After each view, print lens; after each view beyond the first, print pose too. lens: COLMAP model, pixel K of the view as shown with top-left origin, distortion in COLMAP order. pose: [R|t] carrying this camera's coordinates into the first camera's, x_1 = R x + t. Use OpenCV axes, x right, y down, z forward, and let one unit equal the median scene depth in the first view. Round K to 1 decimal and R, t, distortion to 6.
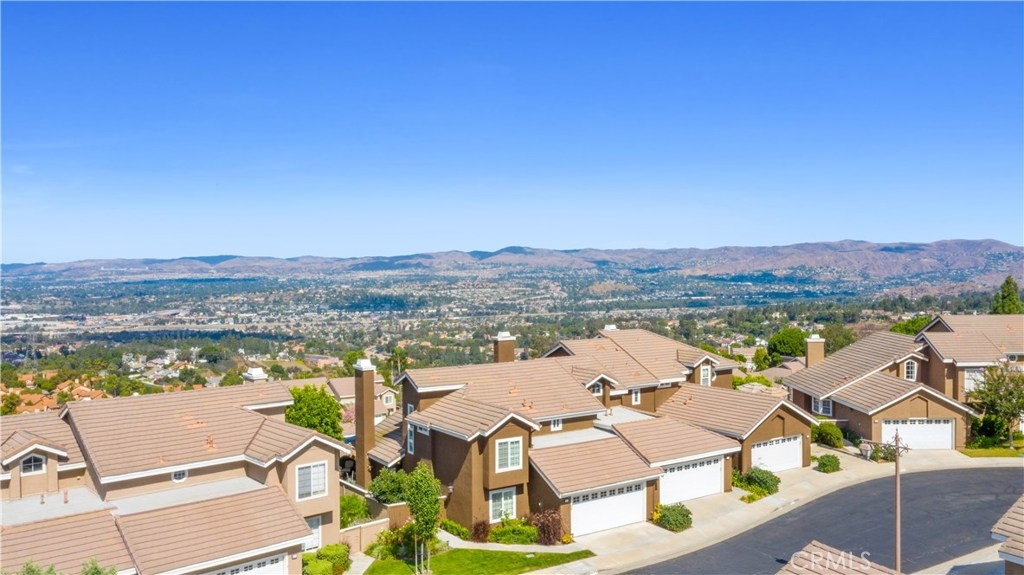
lens RADIAL K [[794.1, 0, 508.4], [0, 794.1, 294.8], [0, 0, 1]] dist [-0.007674, 0.002293]
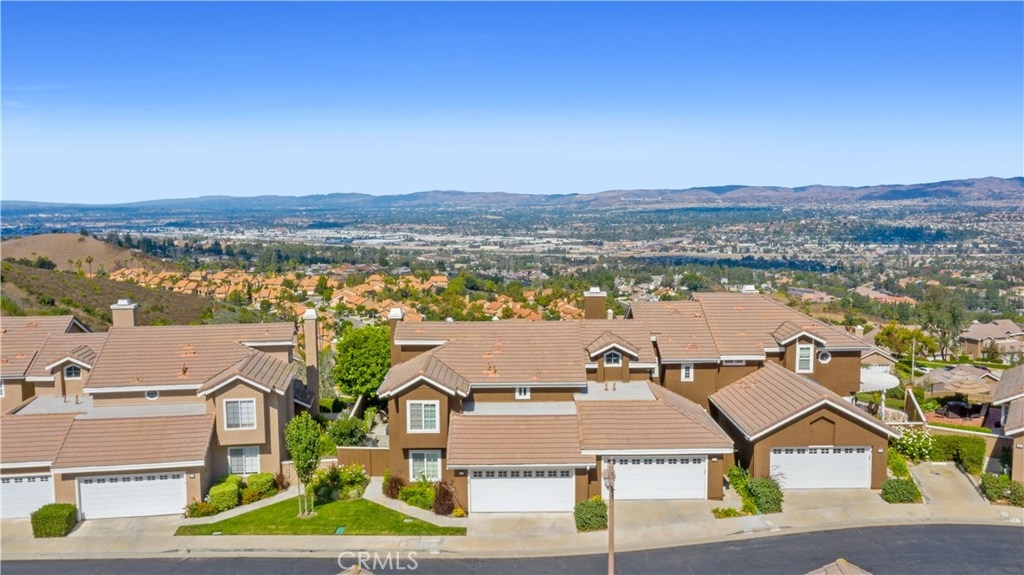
lens RADIAL K [[794.1, 0, 519.2], [0, 794.1, 294.6], [0, 0, 1]] dist [-0.007674, 0.002293]
pose [[0.844173, 0.062788, -0.532382, 0.606077], [-0.017254, 0.995785, 0.090083, -0.039164], [0.535794, -0.066860, 0.841698, 0.243499]]
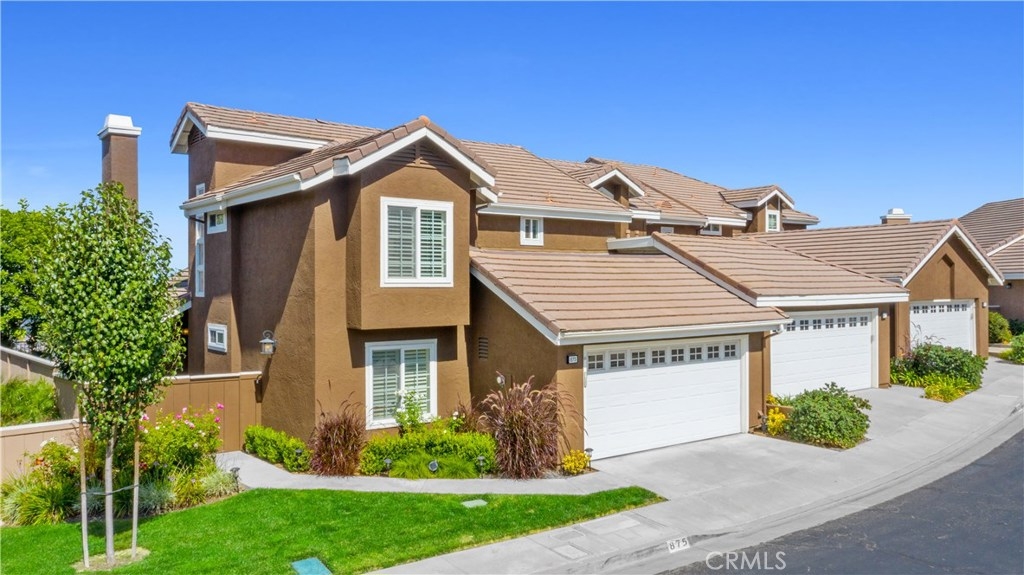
lens RADIAL K [[794.1, 0, 508.1], [0, 794.1, 285.2], [0, 0, 1]] dist [-0.007674, 0.002293]
pose [[0.997210, 0.002496, 0.074603, 0.015143], [-0.000515, 0.999647, -0.026561, 0.227833], [-0.074643, 0.026449, 0.996859, 0.613282]]
